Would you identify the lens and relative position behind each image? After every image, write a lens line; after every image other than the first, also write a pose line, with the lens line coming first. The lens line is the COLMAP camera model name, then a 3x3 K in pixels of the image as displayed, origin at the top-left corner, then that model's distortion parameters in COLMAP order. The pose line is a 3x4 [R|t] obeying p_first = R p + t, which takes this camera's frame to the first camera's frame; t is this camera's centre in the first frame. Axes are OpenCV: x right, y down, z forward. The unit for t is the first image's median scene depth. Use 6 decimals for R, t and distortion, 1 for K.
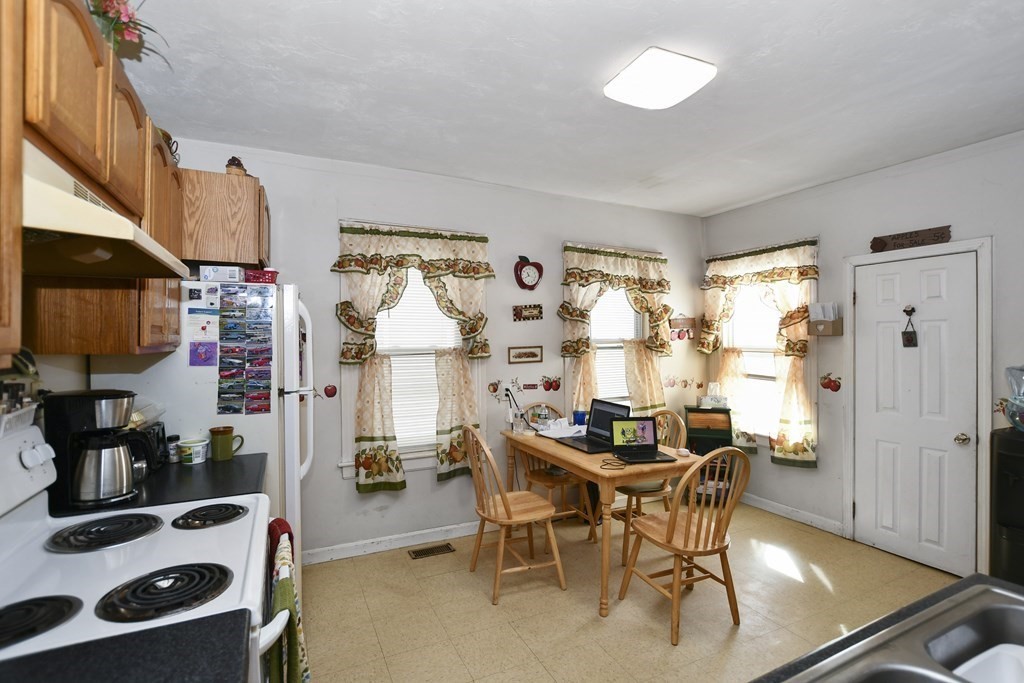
lens RADIAL K [[477.0, 0, 513.7], [0, 477.0, 339.2], [0, 0, 1]] dist [-0.014617, -0.000078]
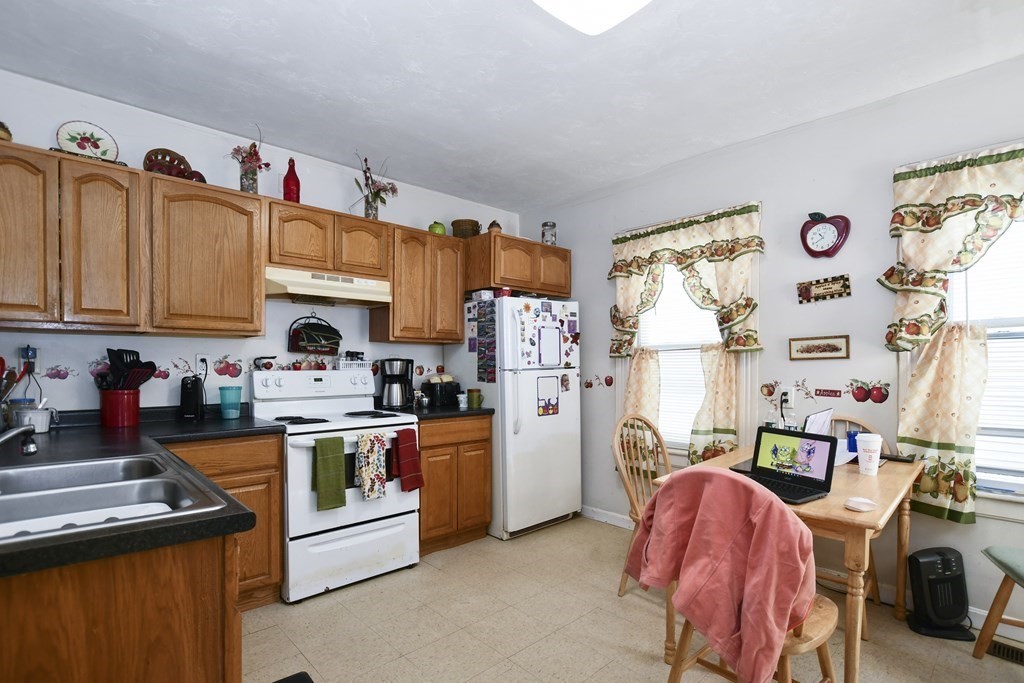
lens RADIAL K [[477.0, 0, 500.1], [0, 477.0, 365.2], [0, 0, 1]] dist [-0.014617, -0.000078]
pose [[0.301158, 0.004059, -0.953566, 0.597105], [0.001958, 0.999986, 0.004875, 0.056980], [0.953572, -0.003335, 0.301146, 0.343903]]
